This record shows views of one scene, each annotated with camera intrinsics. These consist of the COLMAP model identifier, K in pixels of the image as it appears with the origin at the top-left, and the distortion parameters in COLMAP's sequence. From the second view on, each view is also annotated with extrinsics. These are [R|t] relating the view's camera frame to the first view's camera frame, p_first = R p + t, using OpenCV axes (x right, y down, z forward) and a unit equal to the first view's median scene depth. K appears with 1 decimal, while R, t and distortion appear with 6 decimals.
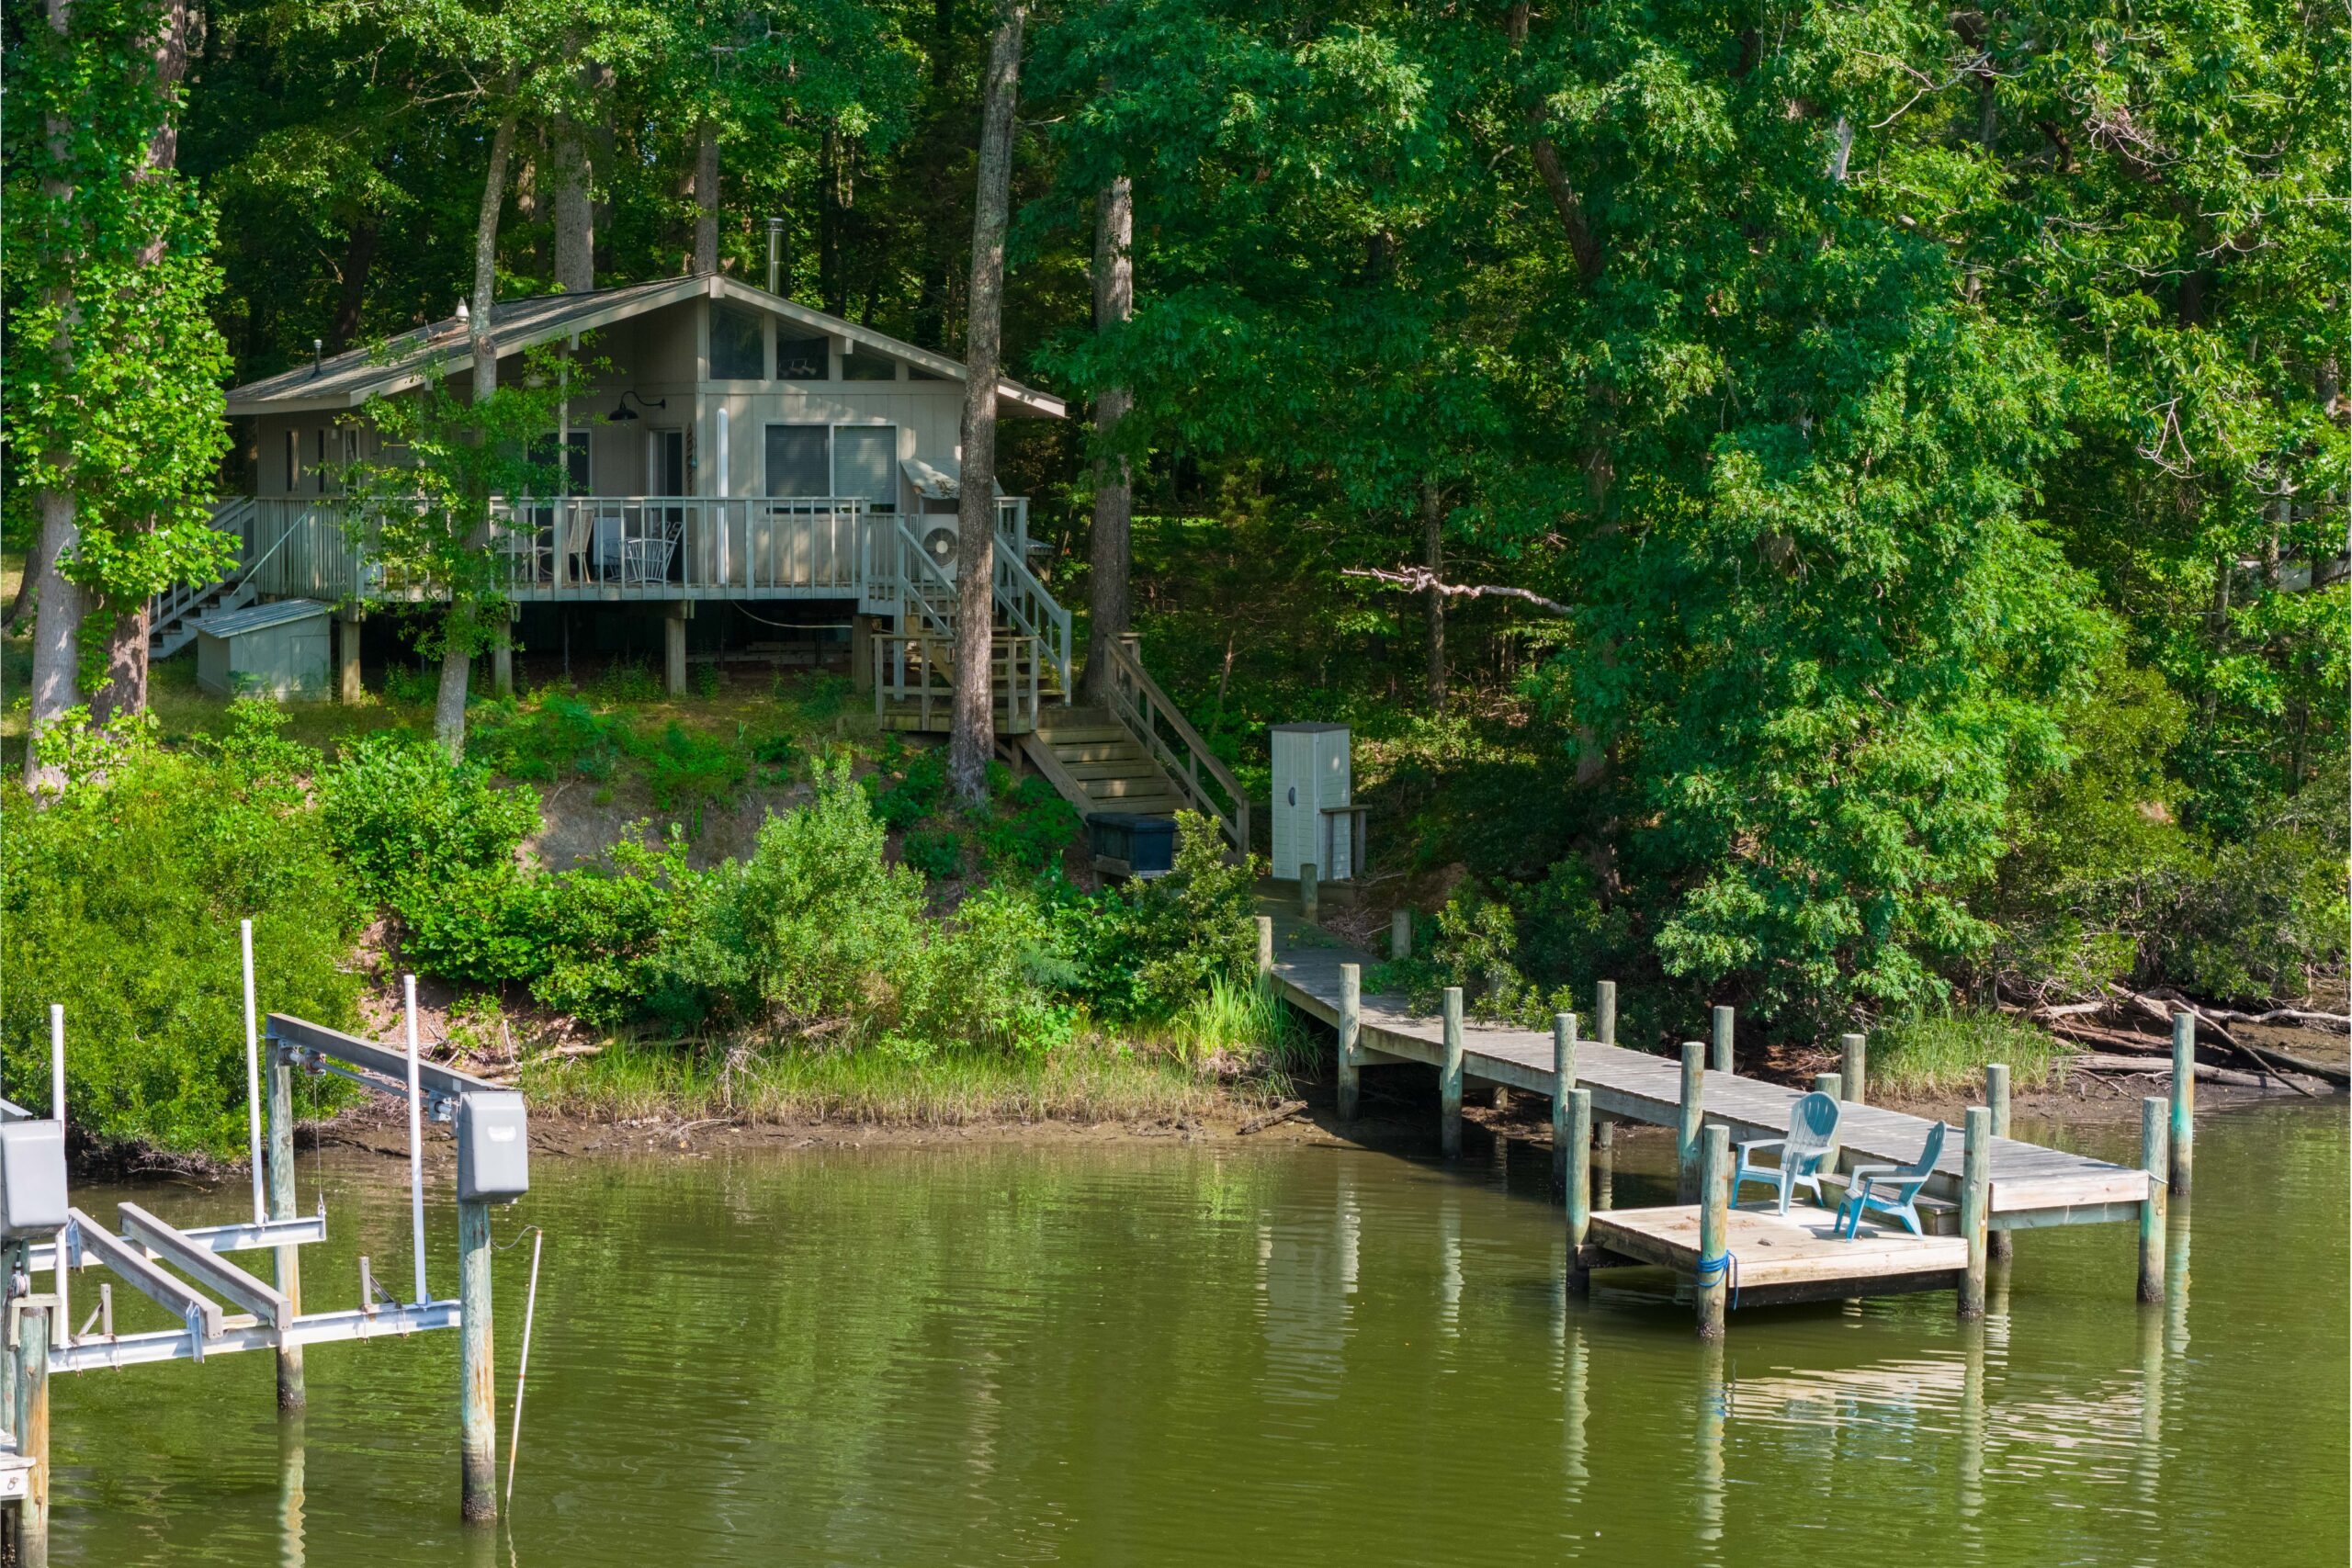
lens RADIAL K [[4697.9, 0, 1177.1], [0, 4697.9, 876.7], [0, 0, 1]] dist [-0.137852, -0.043535]
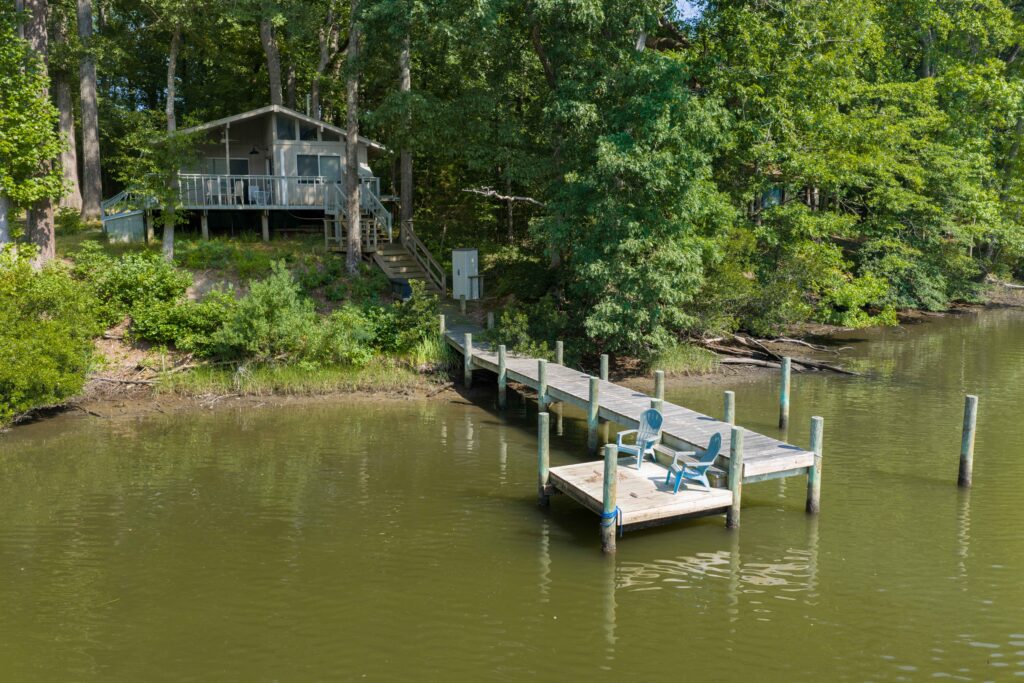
lens RADIAL K [[865.5, 0, 529.7], [0, 865.5, 341.9], [0, 0, 1]] dist [0.039838, -0.077306]
pose [[0.998749, -0.010686, 0.048840, 0.046879], [0.007355, 0.997665, 0.067896, -0.010678], [-0.049452, -0.067452, 0.996496, 0.472710]]
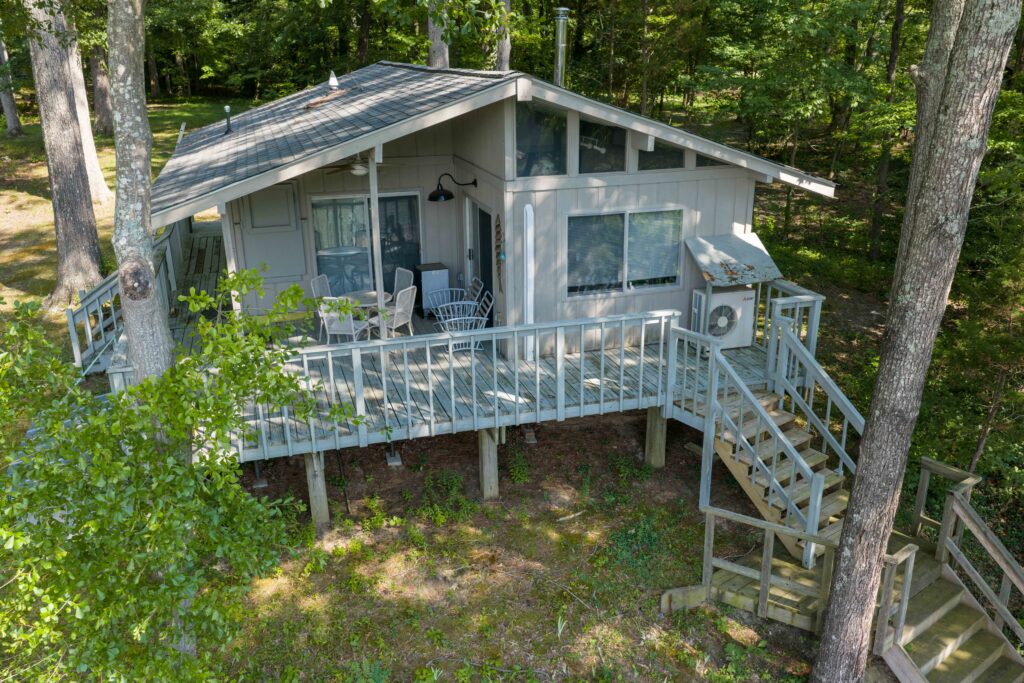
lens RADIAL K [[846.9, 0, 514.7], [0, 846.9, 339.6], [0, 0, 1]] dist [0.020180, -0.028861]
pose [[0.996376, 0.014852, -0.083748, -0.098847], [0.005947, 0.970062, 0.242785, -0.138233], [0.084847, -0.242403, 0.966458, 0.952894]]
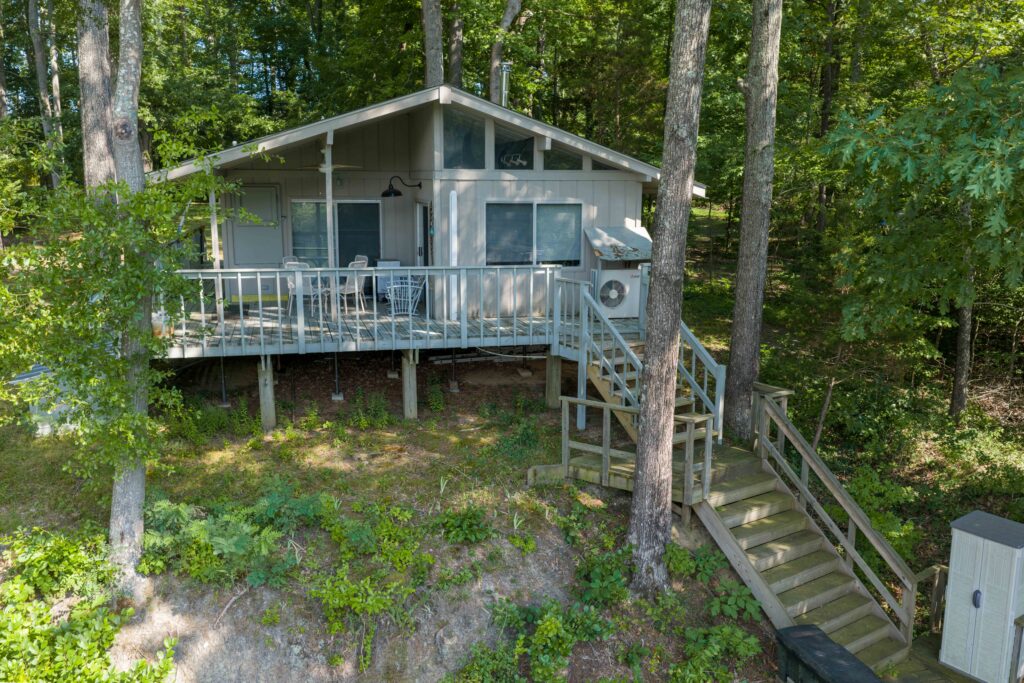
lens RADIAL K [[862.8, 0, 515.3], [0, 862.8, 342.8], [0, 0, 1]] dist [0.015219, -0.019601]
pose [[0.992139, 0.027917, -0.121985, -0.056674], [-0.015976, 0.995079, 0.097792, -0.095785], [0.124115, -0.095075, 0.987703, 0.890799]]
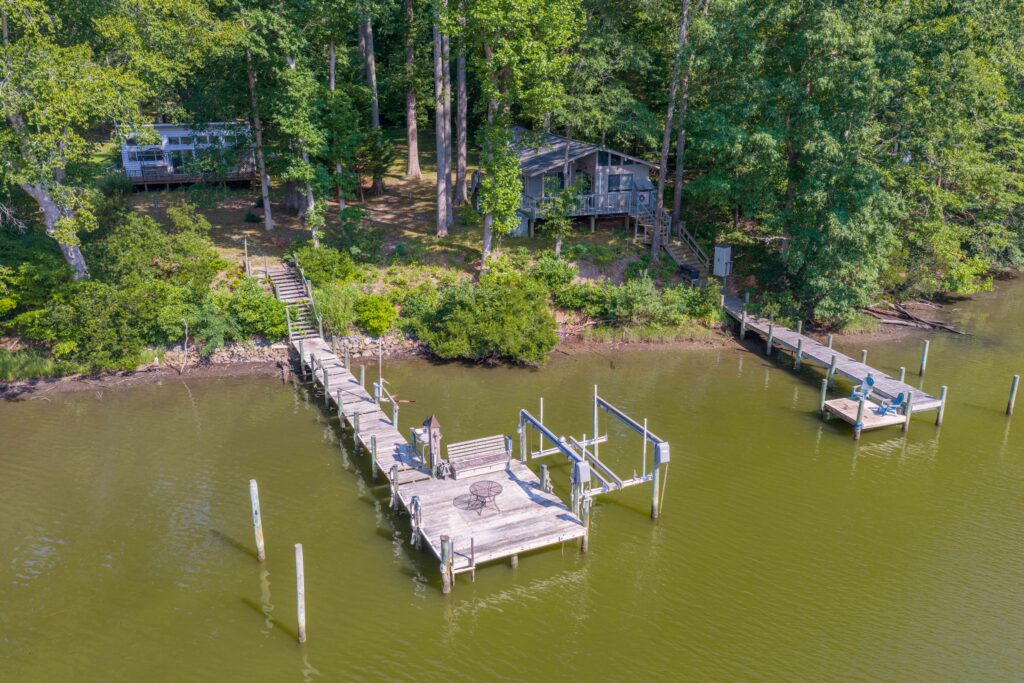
lens RADIAL K [[846.9, 0, 514.7], [0, 846.9, 339.6], [0, 0, 1]] dist [0.020180, -0.028861]
pose [[0.997458, 0.013789, -0.069903, -0.145326], [0.003345, 0.970948, 0.239267, -0.170277], [0.071171, -0.238892, 0.968434, 0.069410]]
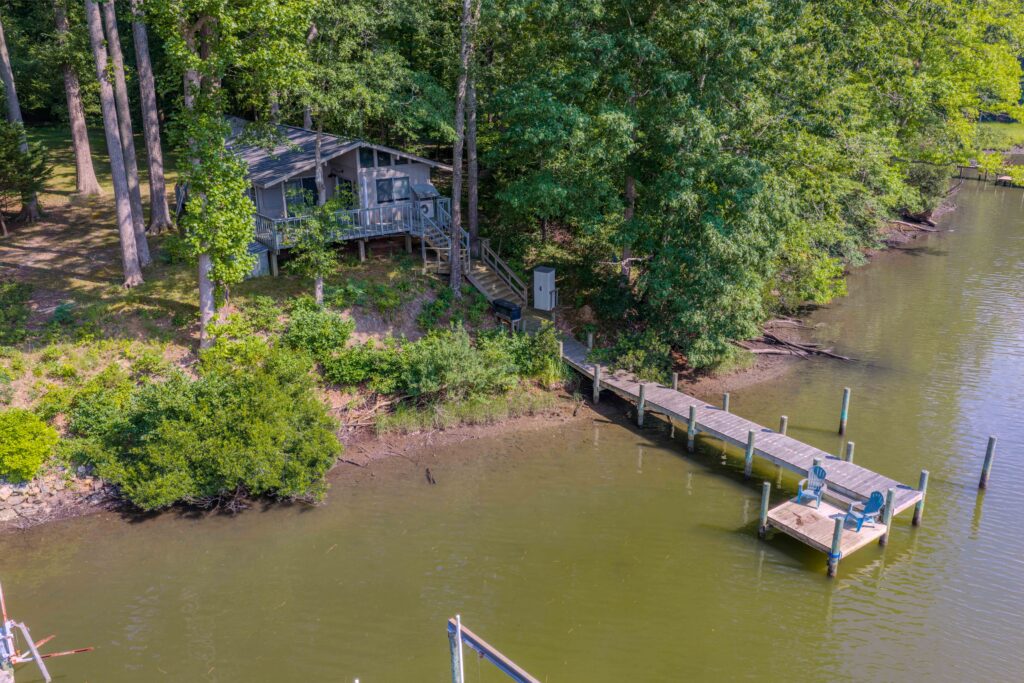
lens RADIAL K [[846.9, 0, 514.7], [0, 846.9, 339.6], [0, 0, 1]] dist [0.020180, -0.028861]
pose [[0.969947, -0.090621, 0.225809, -0.170187], [0.031112, 0.966628, 0.254288, -0.167191], [-0.241318, -0.239620, 0.940398, 0.382238]]
